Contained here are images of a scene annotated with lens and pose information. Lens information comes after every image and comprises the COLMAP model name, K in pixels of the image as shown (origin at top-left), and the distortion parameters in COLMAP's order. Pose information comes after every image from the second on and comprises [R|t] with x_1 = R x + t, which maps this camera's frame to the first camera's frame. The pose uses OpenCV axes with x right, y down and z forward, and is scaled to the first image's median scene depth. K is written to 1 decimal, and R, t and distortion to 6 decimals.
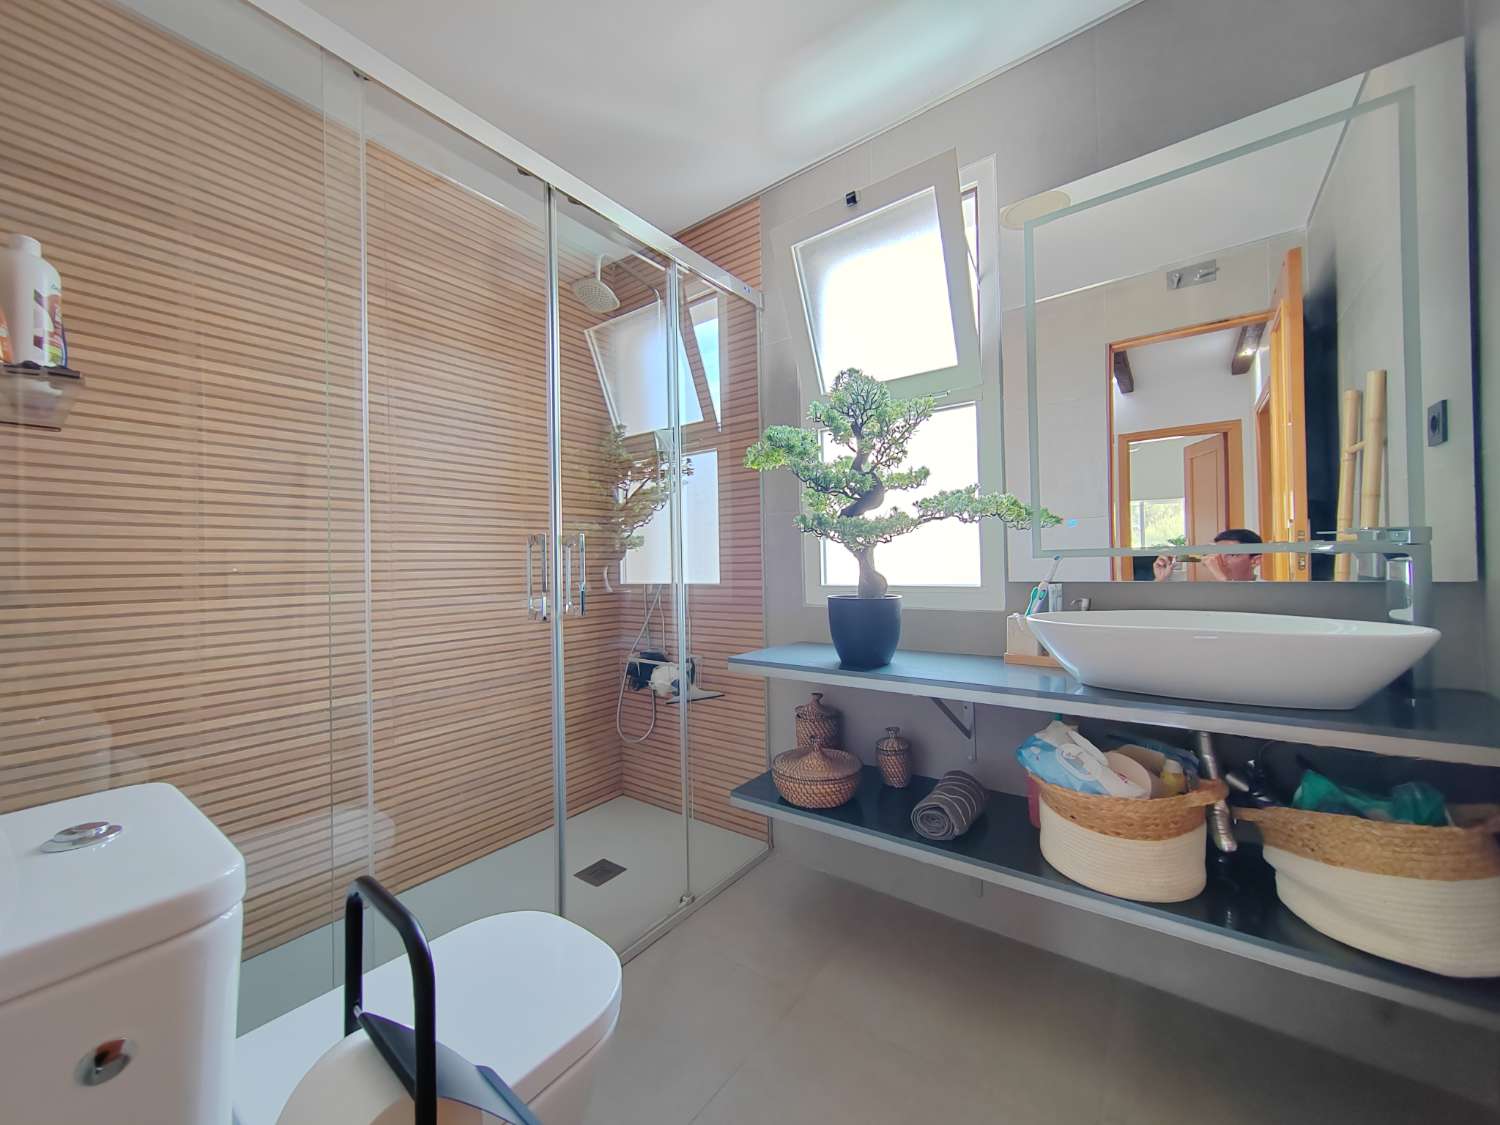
lens RADIAL K [[569.6, 0, 753.2], [0, 569.6, 559.2], [0, 0, 1]] dist [-0.000703, 0.000055]
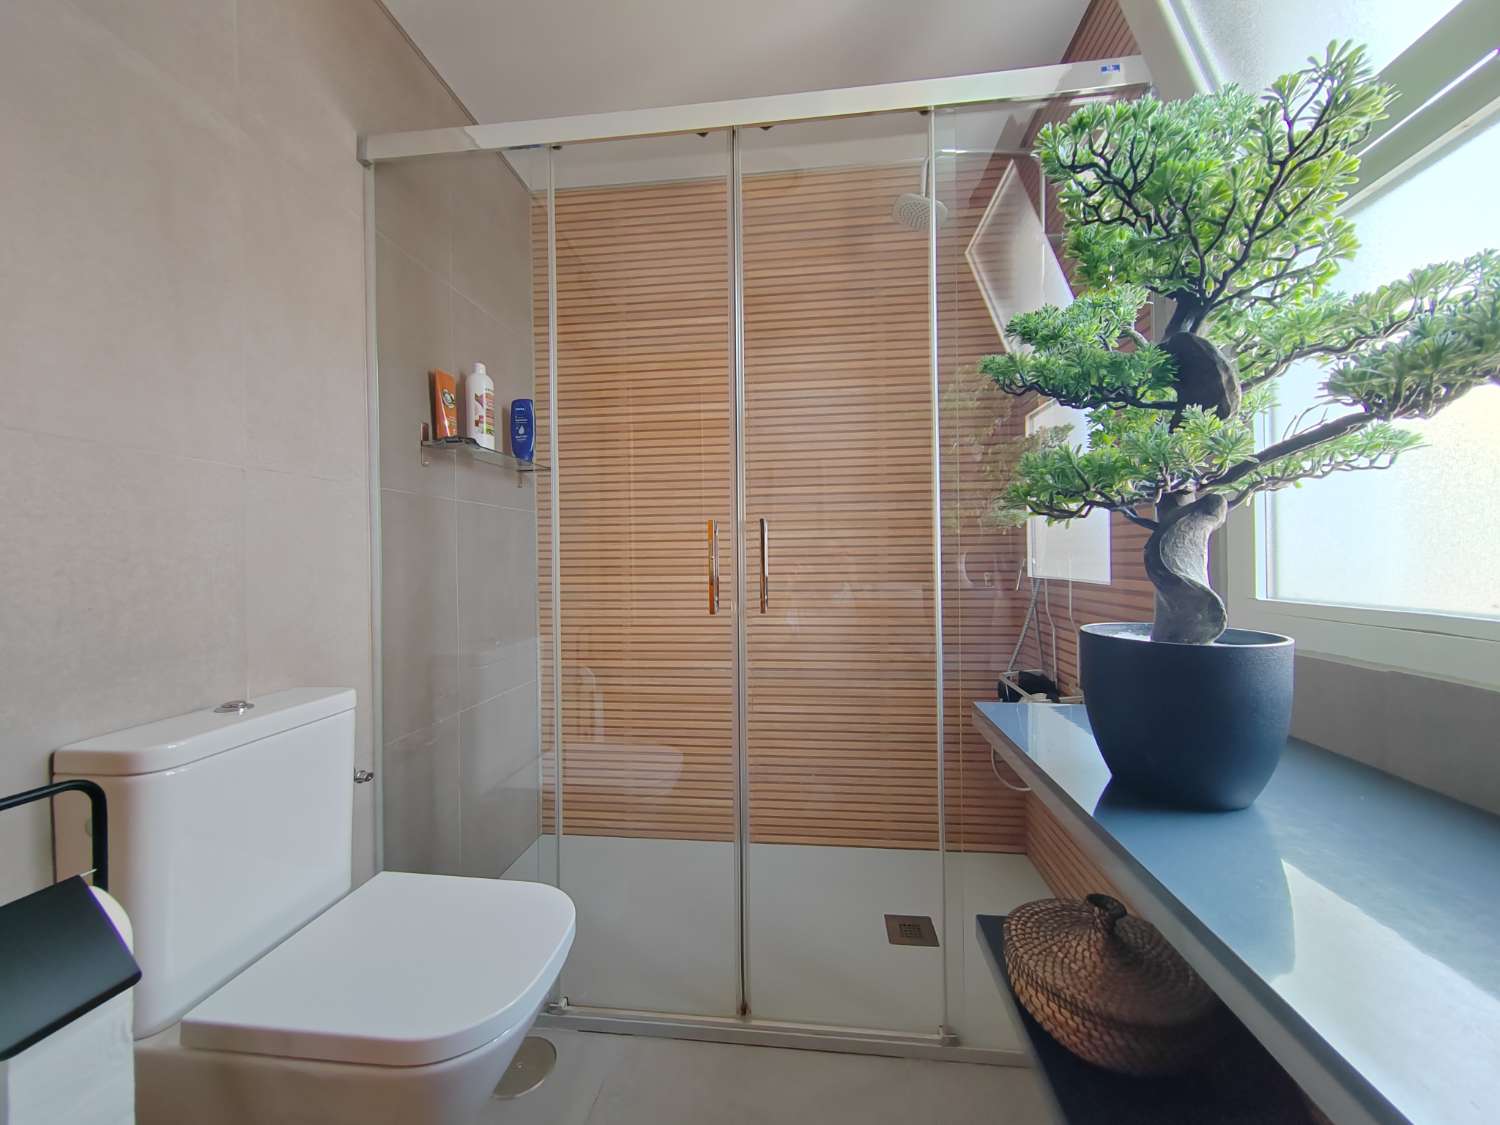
lens RADIAL K [[569.6, 0, 753.2], [0, 569.6, 559.2], [0, 0, 1]] dist [-0.000703, 0.000055]
pose [[0.492581, 0.020035, -0.870036, 0.362100], [0.006923, 0.999613, 0.026938, -0.004447], [0.870239, -0.019292, 0.492251, 0.464761]]
